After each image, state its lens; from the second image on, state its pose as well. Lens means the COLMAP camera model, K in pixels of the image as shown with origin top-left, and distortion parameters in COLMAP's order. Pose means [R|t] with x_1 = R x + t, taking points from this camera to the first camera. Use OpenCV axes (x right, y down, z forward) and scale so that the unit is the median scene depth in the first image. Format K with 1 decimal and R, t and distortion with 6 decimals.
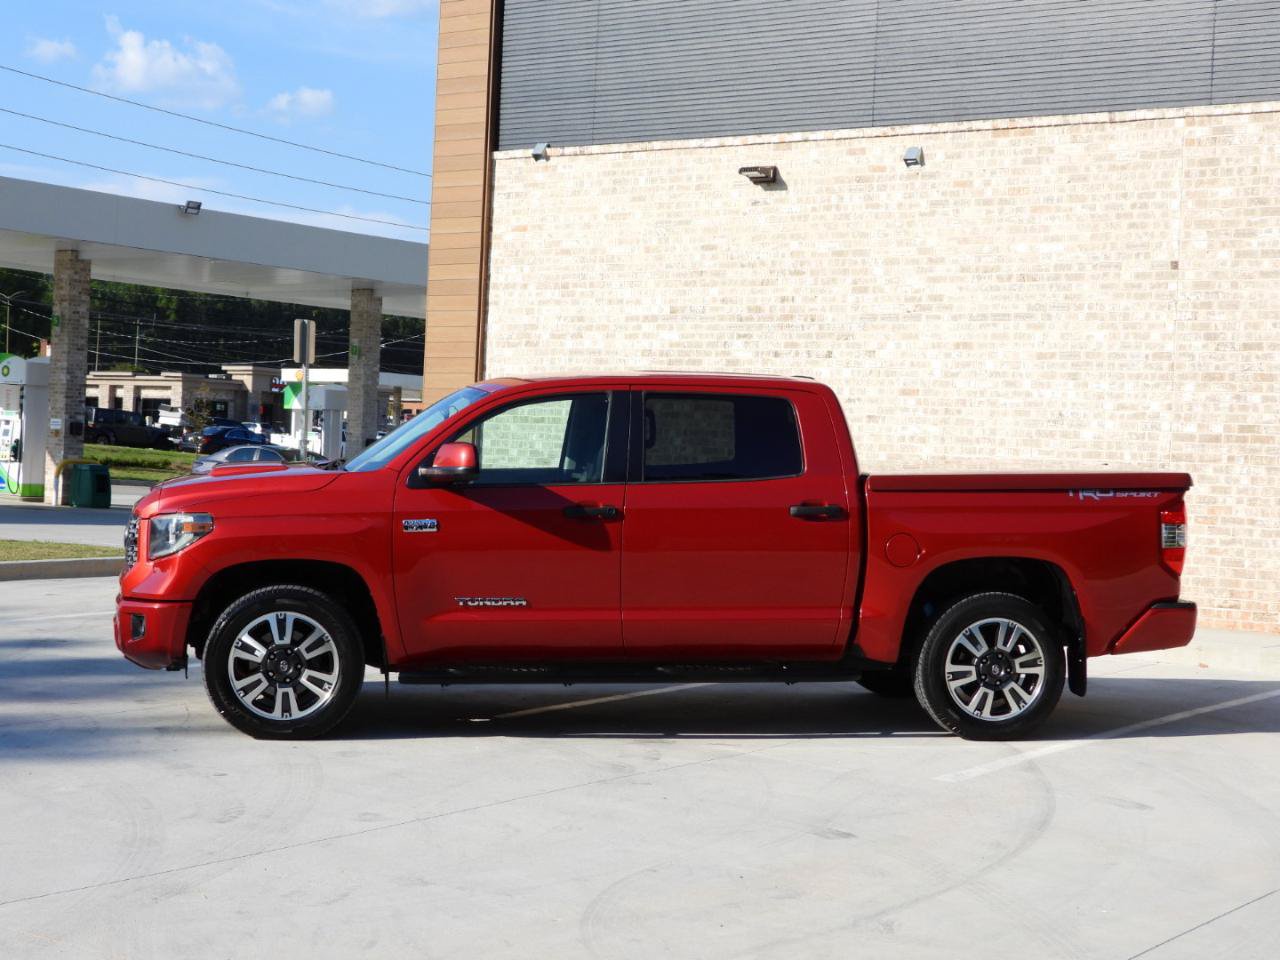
lens RADIAL K [[2025.9, 0, 640.0], [0, 2025.9, 480.0], [0, 0, 1]] dist [0.093532, -1.018177]
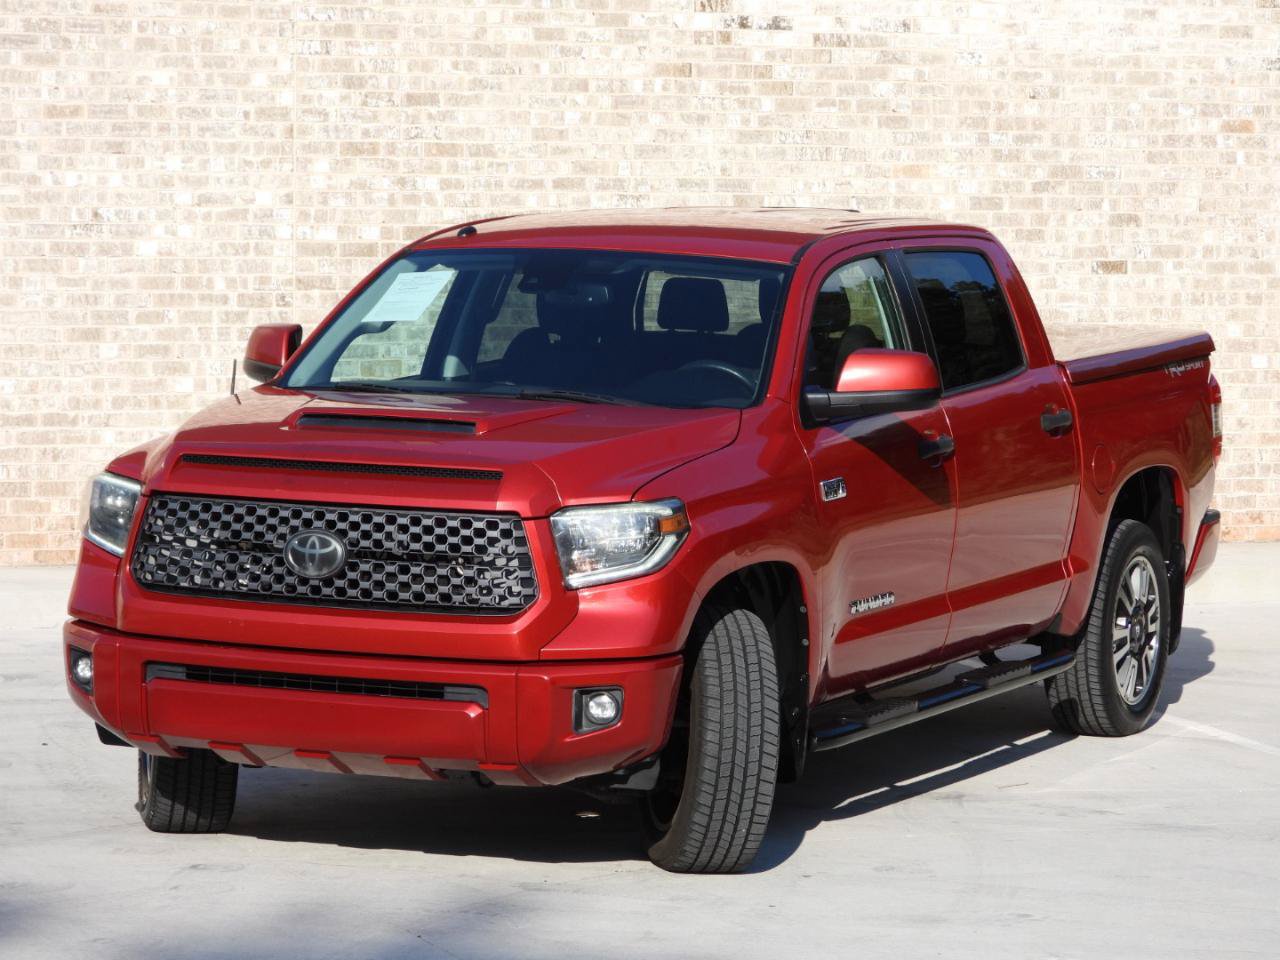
lens RADIAL K [[4433.6, 0, 640.0], [0, 4433.6, 480.0], [0, 0, 1]] dist [-0.059359, -4.028713]
pose [[0.540552, -0.082392, 0.837266, -0.777651], [0.027173, 0.996384, 0.080507, -0.055291], [-0.840871, -0.020767, 0.540836, 0.202297]]
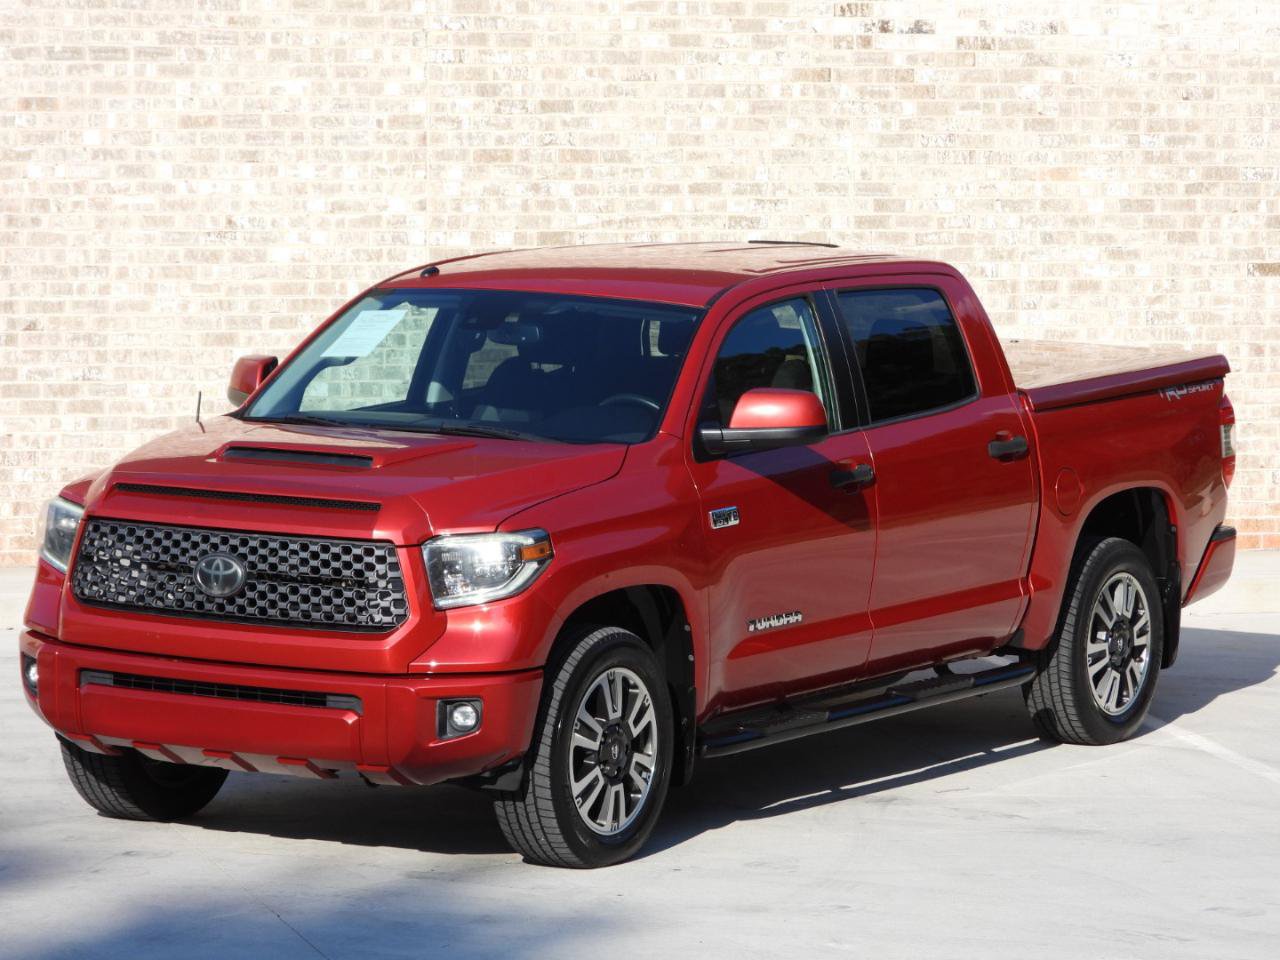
lens RADIAL K [[5167.5, 0, 639.3], [0, 5167.5, 329.3], [0, 0, 1]] dist [-0.490742, -0.875779]
pose [[0.638939, -0.064256, 0.766569, -0.877529], [0.031496, 0.997855, 0.057391, -0.084985], [-0.768612, -0.012525, 0.639592, -0.039229]]
